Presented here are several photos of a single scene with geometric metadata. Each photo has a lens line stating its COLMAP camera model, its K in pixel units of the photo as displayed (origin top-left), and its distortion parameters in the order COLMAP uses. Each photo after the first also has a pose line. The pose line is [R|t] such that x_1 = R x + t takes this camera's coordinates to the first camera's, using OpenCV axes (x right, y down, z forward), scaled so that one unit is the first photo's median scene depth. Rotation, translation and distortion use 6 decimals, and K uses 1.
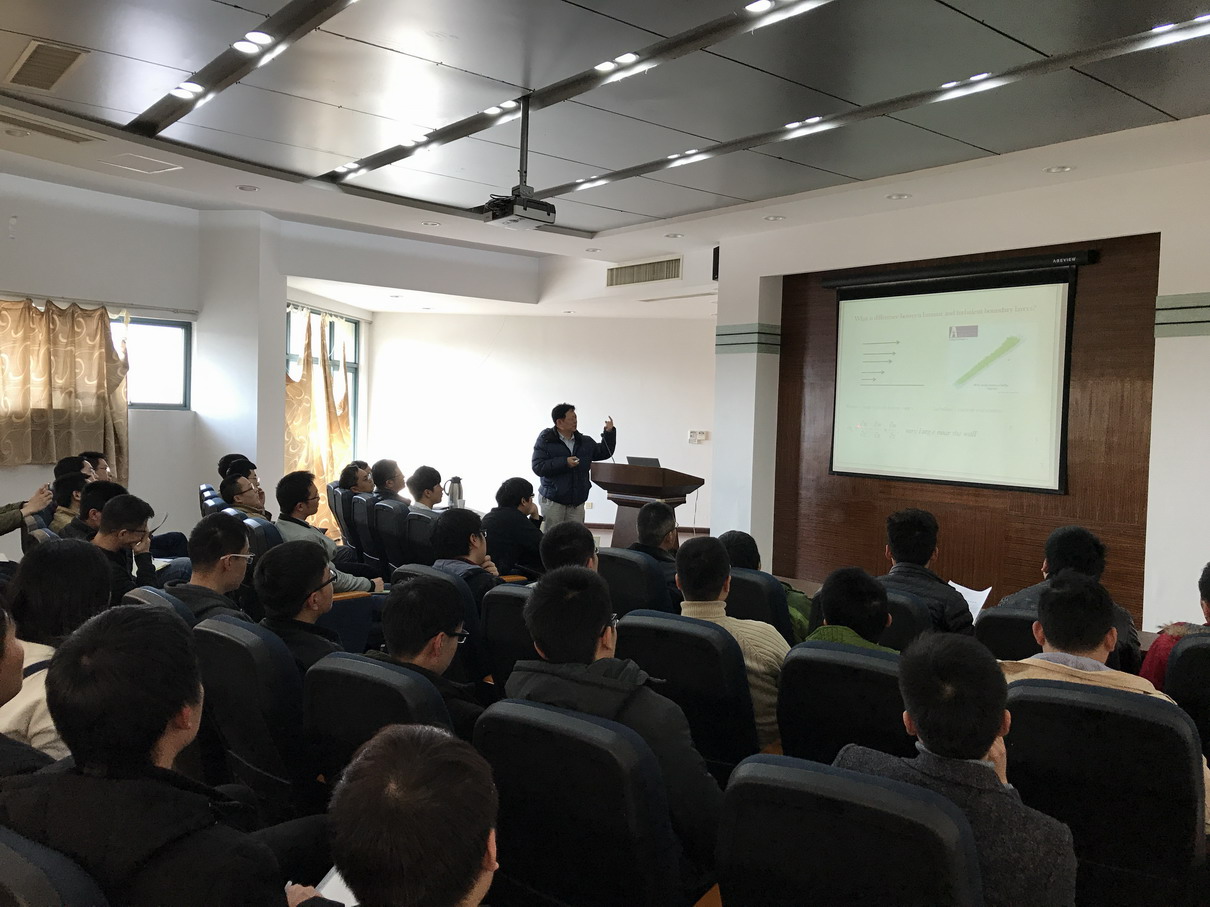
lens RADIAL K [[972.0, 0, 598.9], [0, 972.0, 456.5], [0, 0, 1]] dist [0.007565, 0.013106]
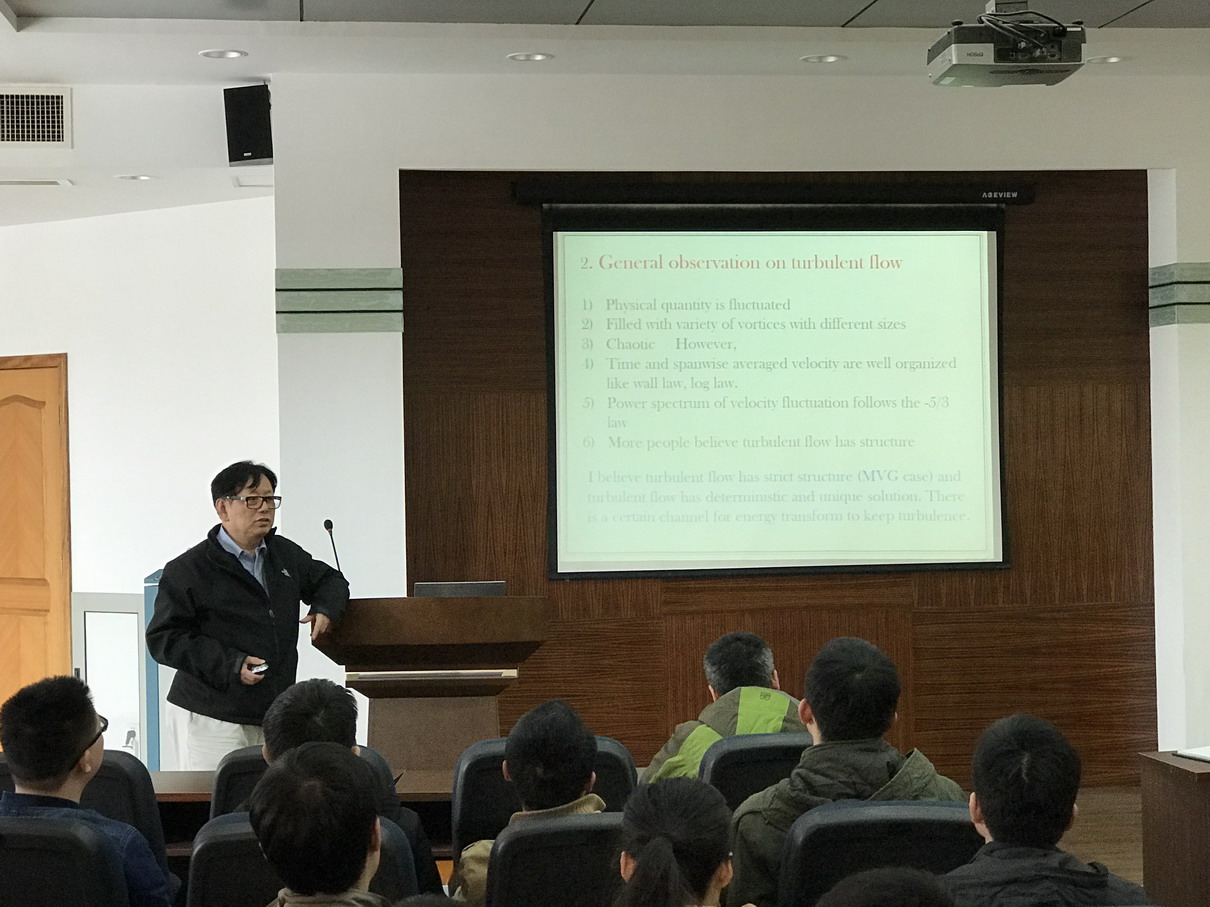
lens RADIAL K [[2295.3, 0, 594.0], [0, 2295.3, 456.3], [0, 0, 1]] dist [0.048172, 0.000000]
pose [[0.507037, -0.047581, 0.860610, -0.770818], [0.073194, 0.997245, 0.012012, -0.058224], [-0.858811, 0.056901, 0.509123, 0.396192]]
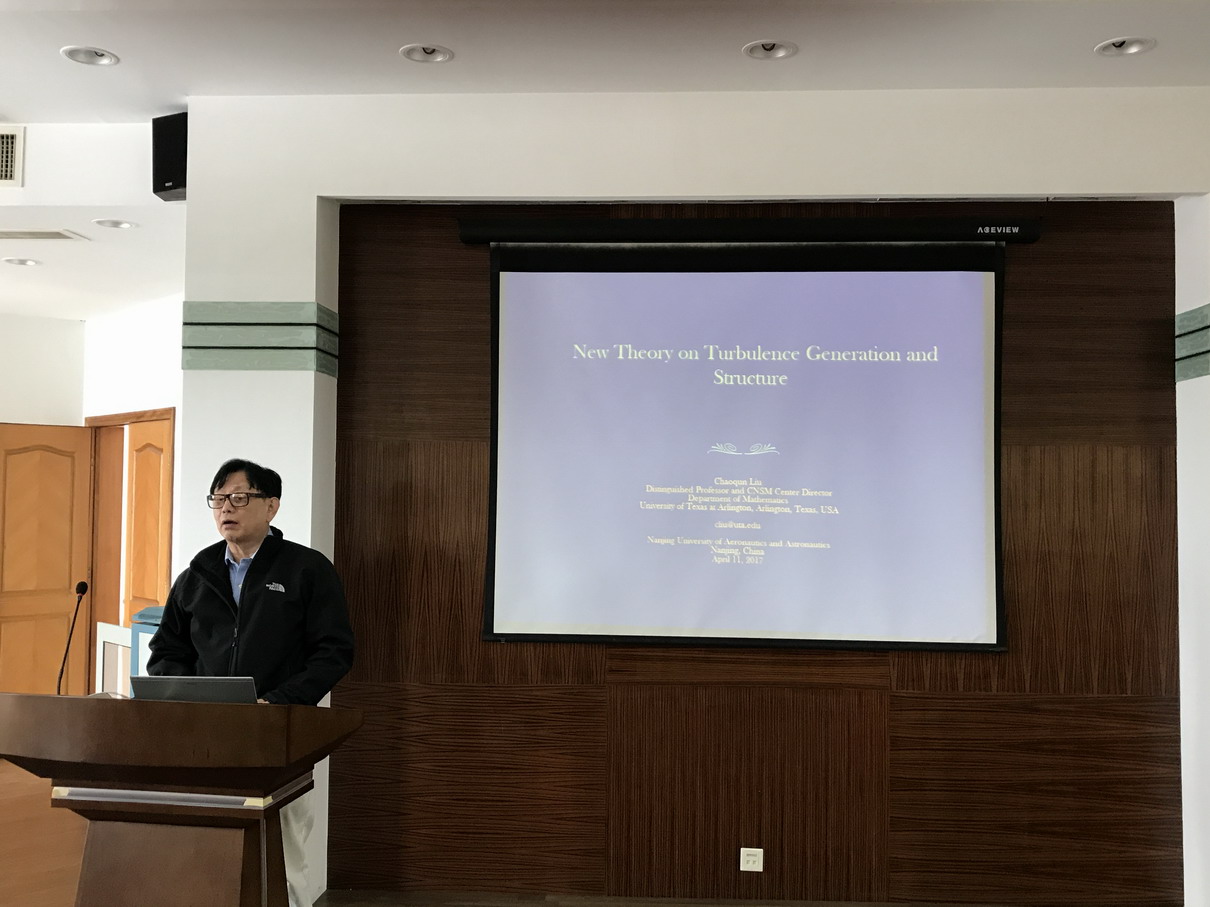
lens RADIAL K [[1206.7, 0, 589.2], [0, 1206.7, 446.9], [0, 0, 1]] dist [0.006434, 0.000000]
pose [[0.671085, 0.005267, 0.741362, -0.157504], [0.044317, 0.997902, -0.047206, -0.045702], [-0.740055, 0.064534, 0.669443, 0.591904]]
